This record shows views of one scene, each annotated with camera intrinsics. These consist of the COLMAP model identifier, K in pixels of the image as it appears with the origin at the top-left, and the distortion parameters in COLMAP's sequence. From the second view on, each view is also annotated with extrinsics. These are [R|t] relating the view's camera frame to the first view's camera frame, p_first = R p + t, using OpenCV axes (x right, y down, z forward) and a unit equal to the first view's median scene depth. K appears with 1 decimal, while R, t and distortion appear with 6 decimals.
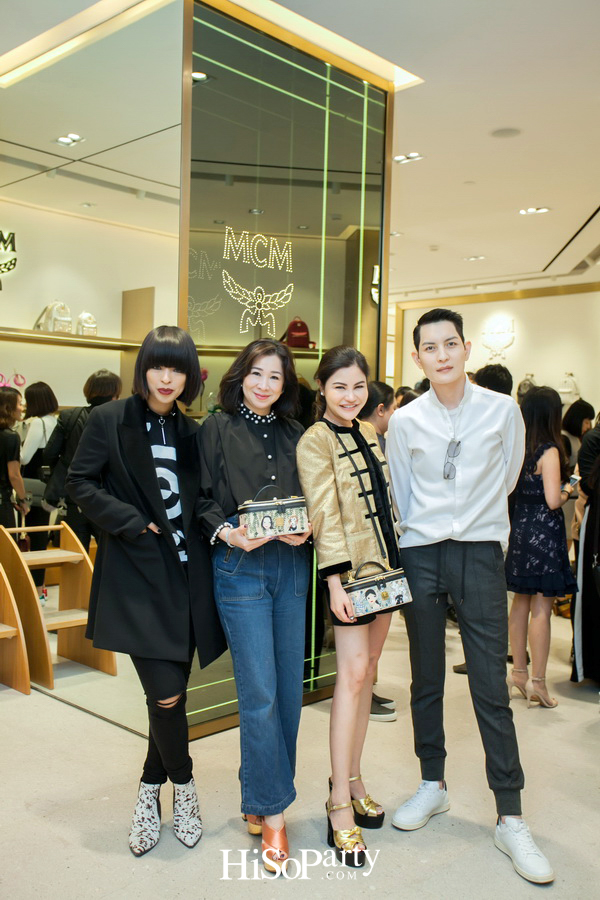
lens RADIAL K [[868.3, 0, 312.8], [0, 868.3, 450.5], [0, 0, 1]] dist [0.005170, 0.009826]
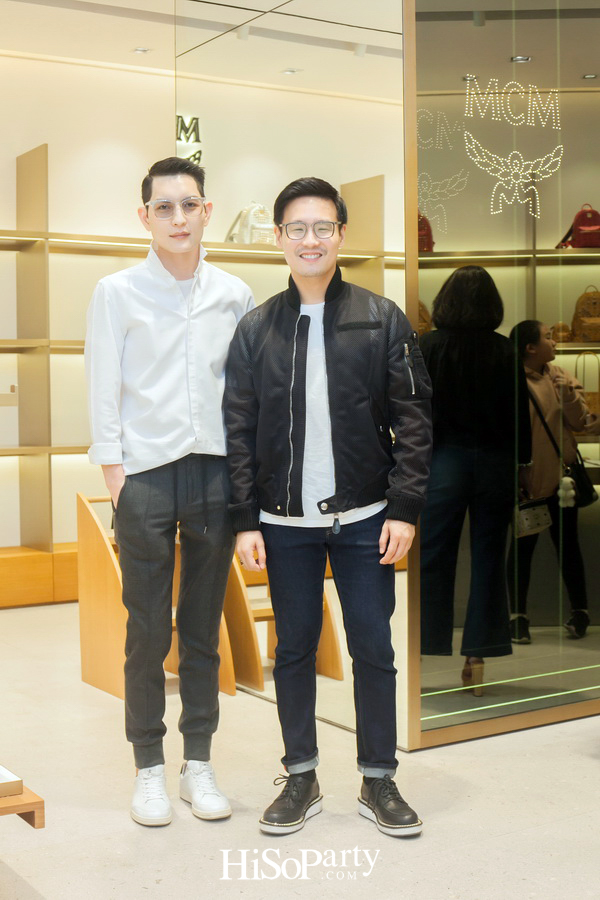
lens RADIAL K [[1309.1, 0, 300.0], [0, 1309.1, 450.0], [0, 0, 1]] dist [-0.102842, -0.024470]
pose [[0.967100, -0.024481, -0.253214, 0.021050], [0.027623, 0.999579, 0.008862, 0.031061], [0.252891, -0.015565, 0.967370, -0.073923]]
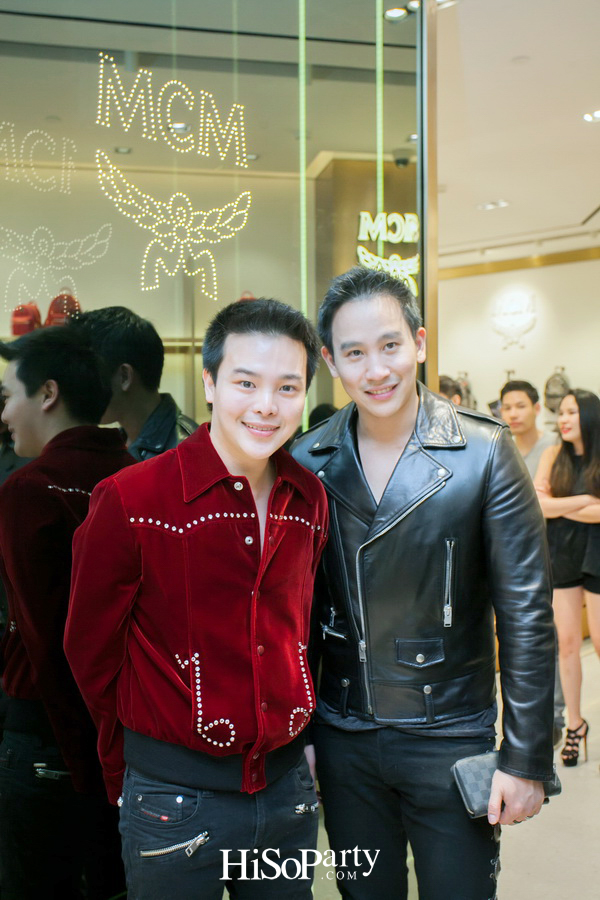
lens RADIAL K [[979.1, 0, 300.0], [0, 979.1, 450.0], [0, 0, 1]] dist [0.020945, 0.014286]
pose [[0.998526, -0.036810, 0.039876, -0.013943], [0.037335, 0.999225, -0.012492, -0.024382], [-0.039385, 0.013963, 0.999127, 0.283224]]
